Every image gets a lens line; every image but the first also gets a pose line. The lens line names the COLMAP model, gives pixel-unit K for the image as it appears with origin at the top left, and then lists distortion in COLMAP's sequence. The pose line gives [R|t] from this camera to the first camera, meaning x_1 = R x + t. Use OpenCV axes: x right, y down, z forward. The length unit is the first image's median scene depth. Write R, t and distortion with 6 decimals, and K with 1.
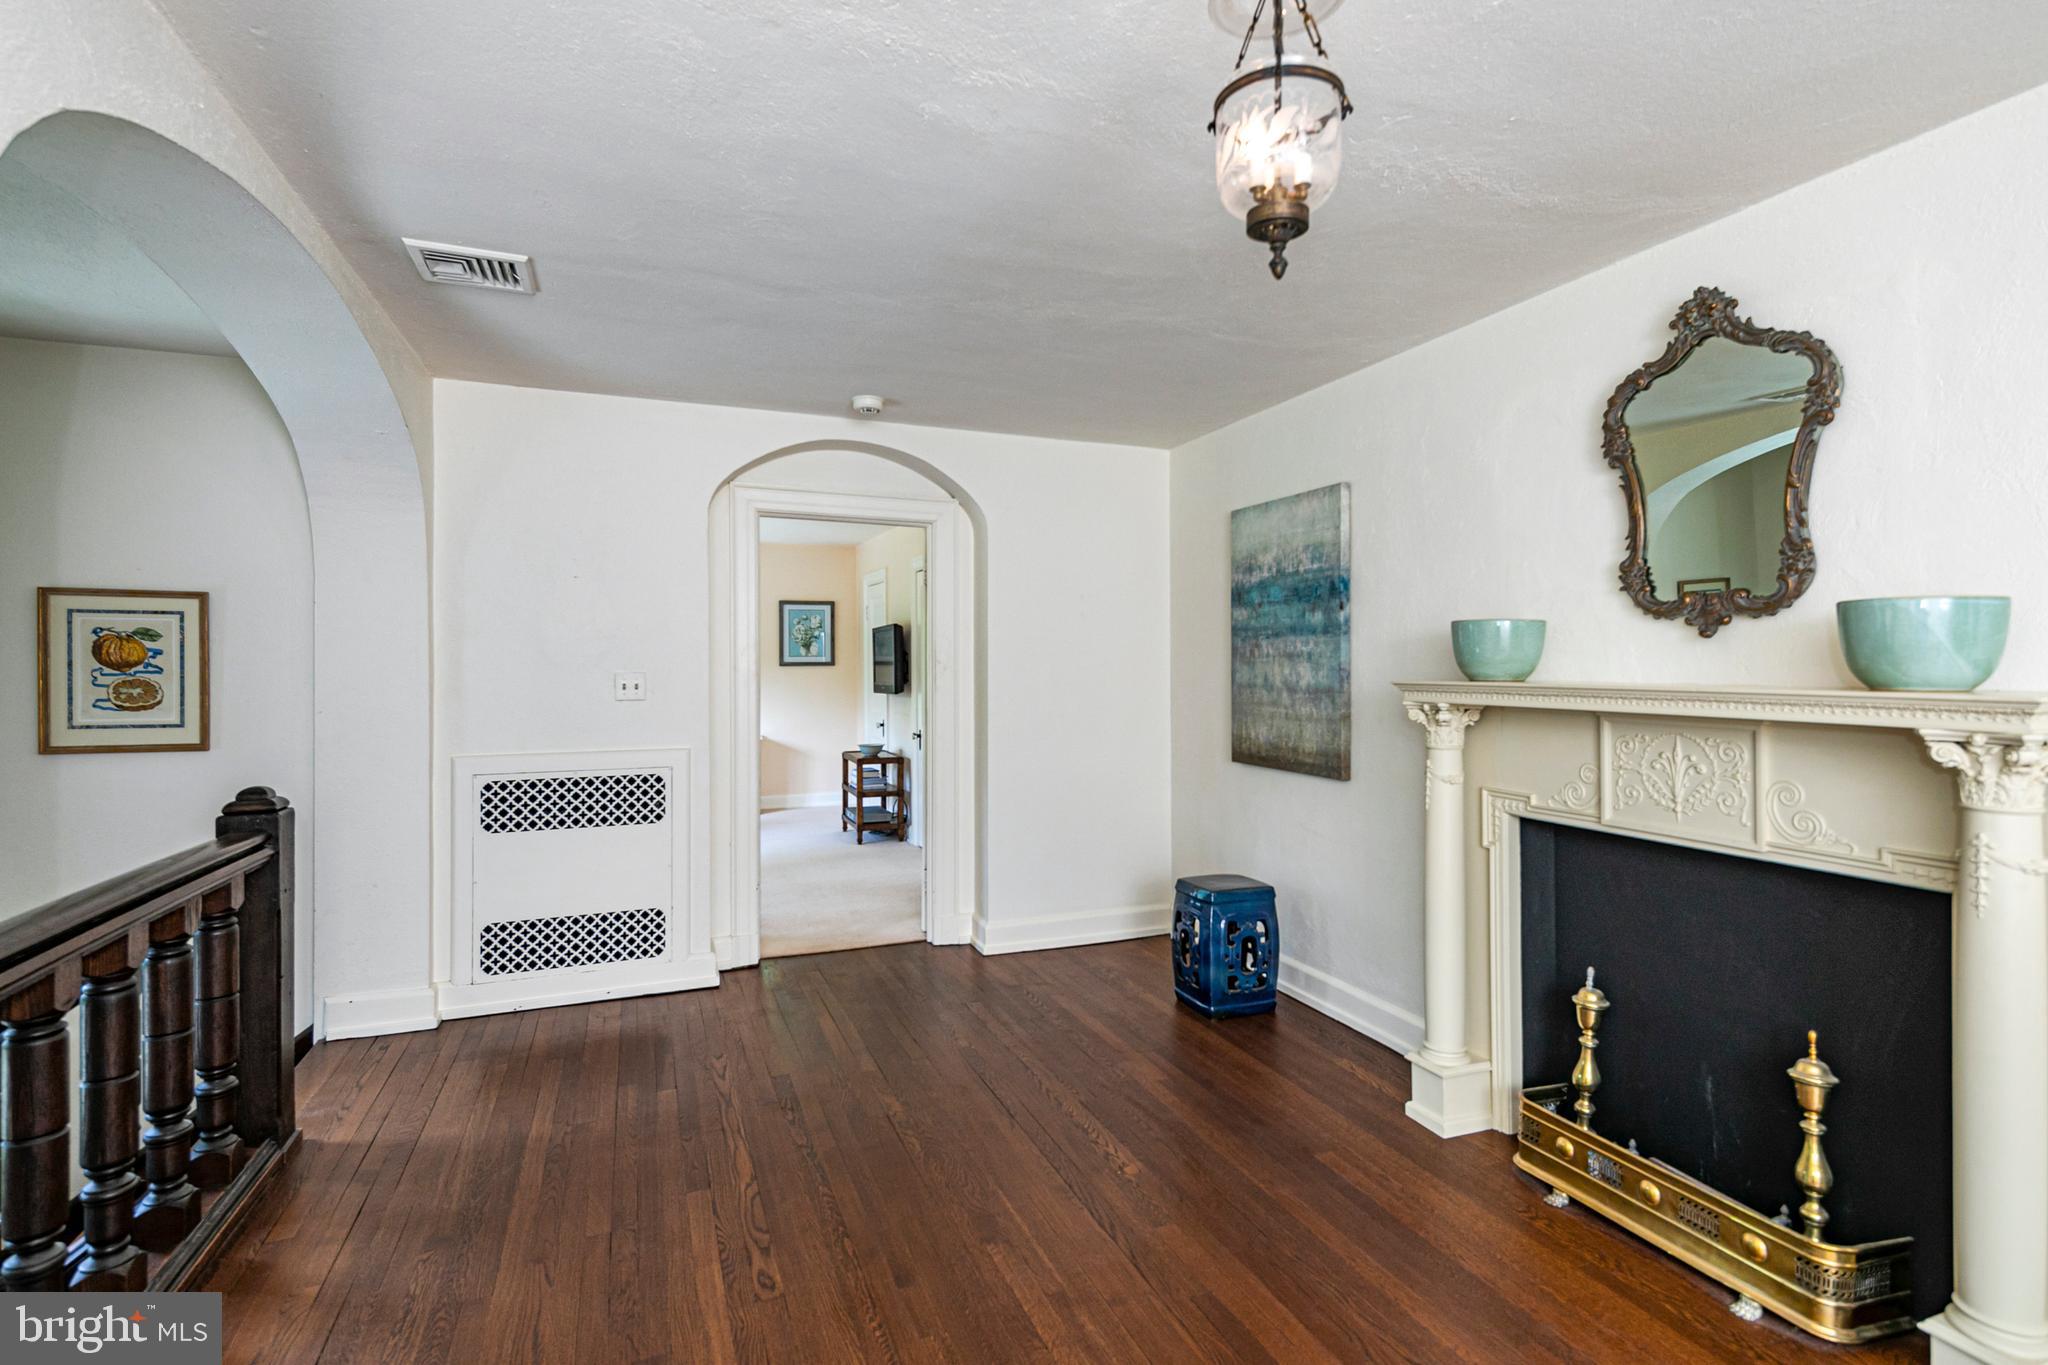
lens RADIAL K [[1010.1, 0, 1027.9], [0, 1010.1, 660.0], [0, 0, 1]] dist [0.027353, -0.014322]
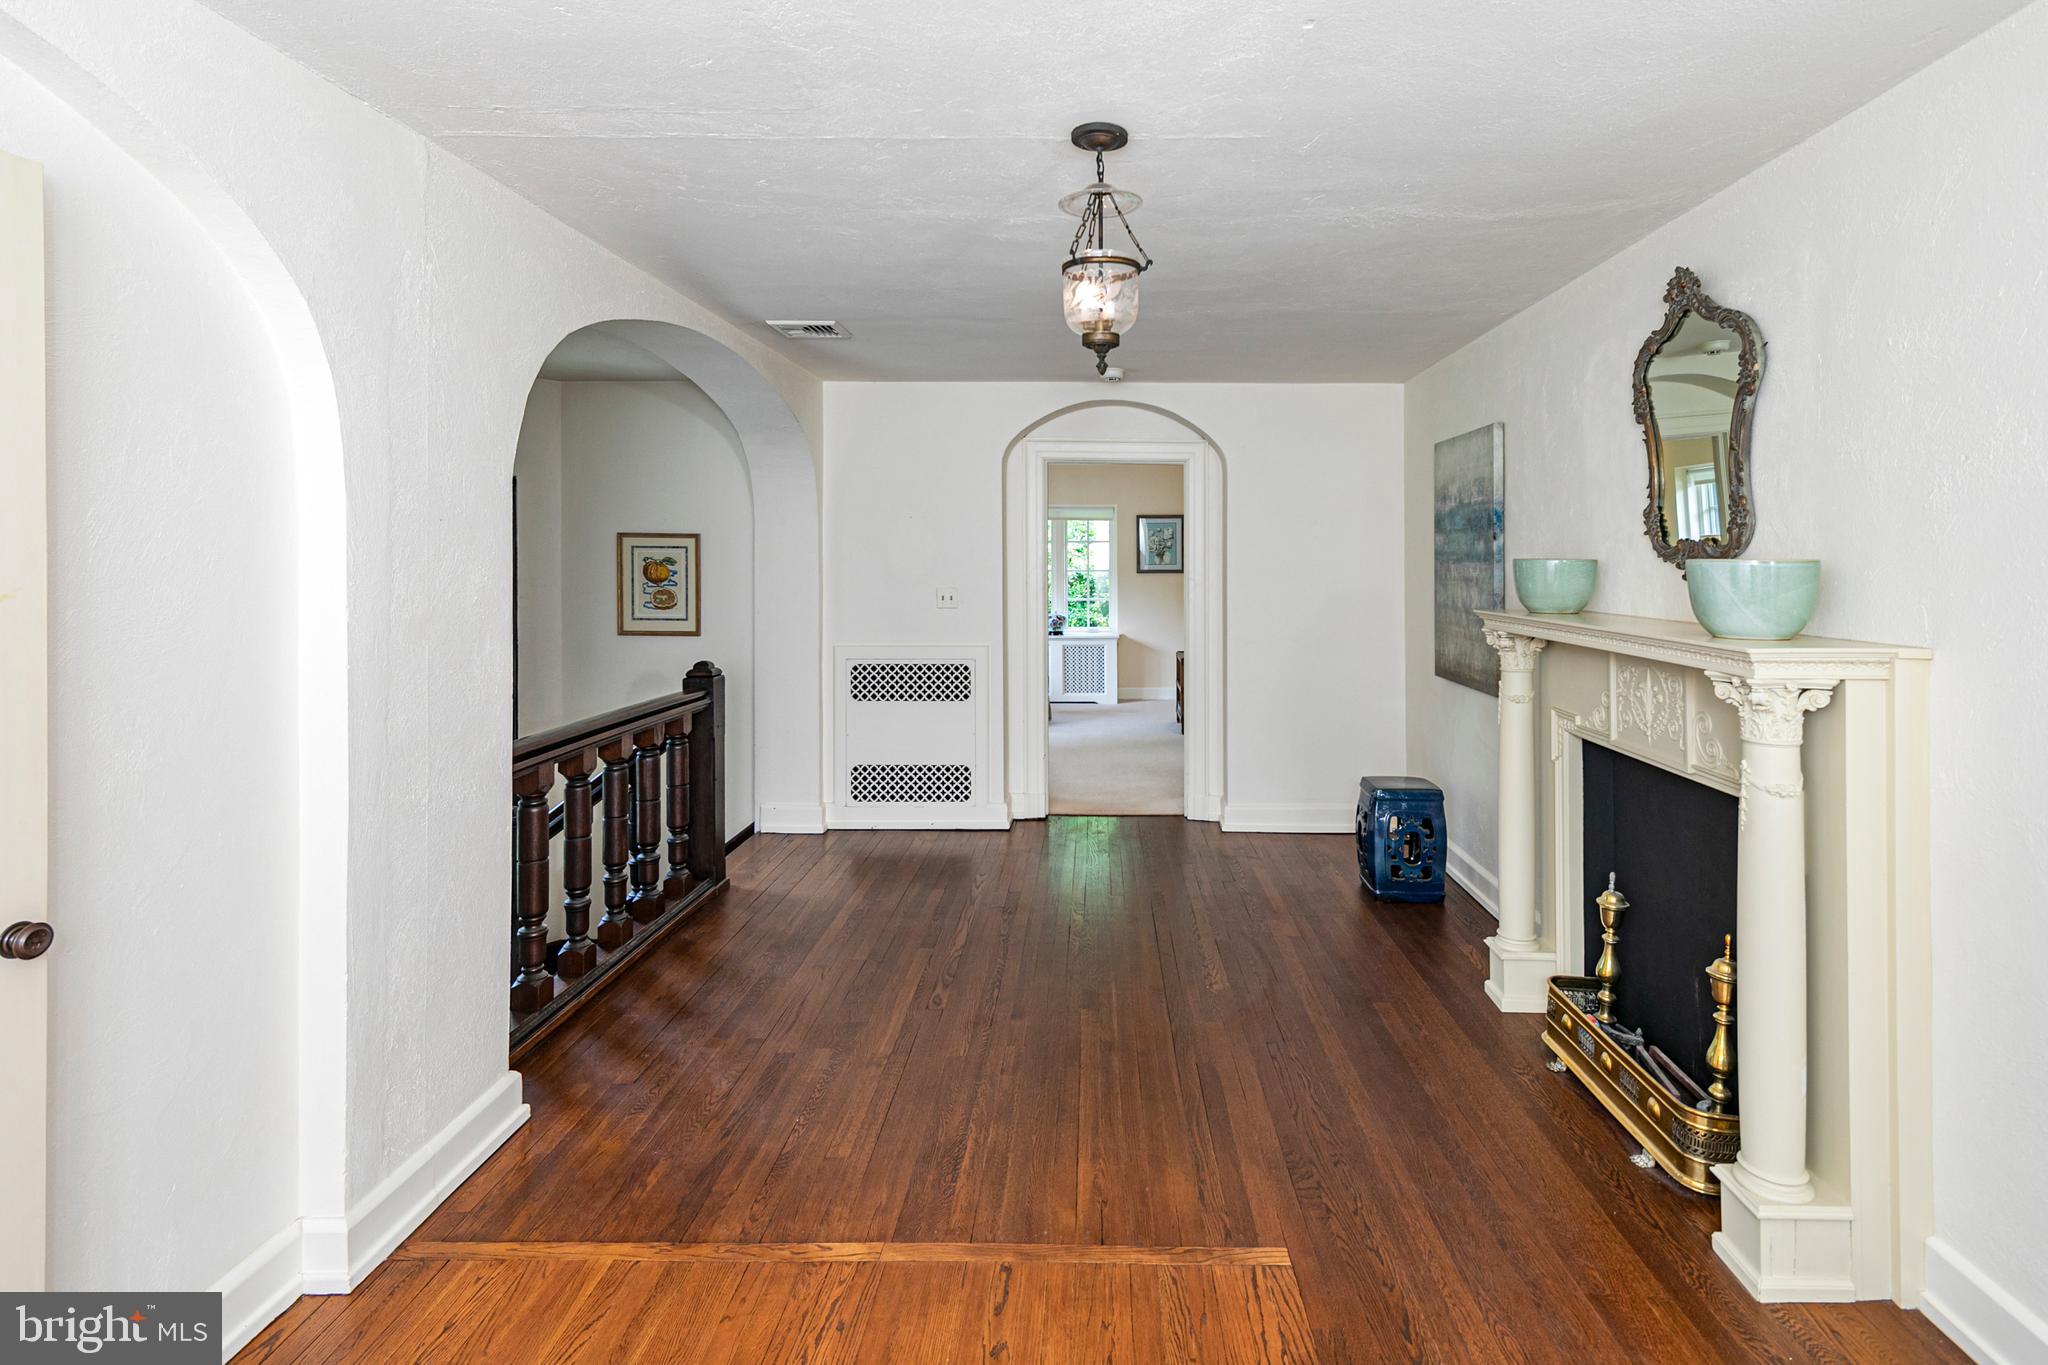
lens RADIAL K [[1005.3, 0, 1027.7], [0, 1005.3, 551.8], [0, 0, 1]] dist [0.000417, -0.000575]
pose [[0.909507, -0.003881, -0.415670, 0.300635], [0.001502, 0.999981, -0.006049, -0.030932], [0.415685, 0.004878, 0.909495, -0.190072]]
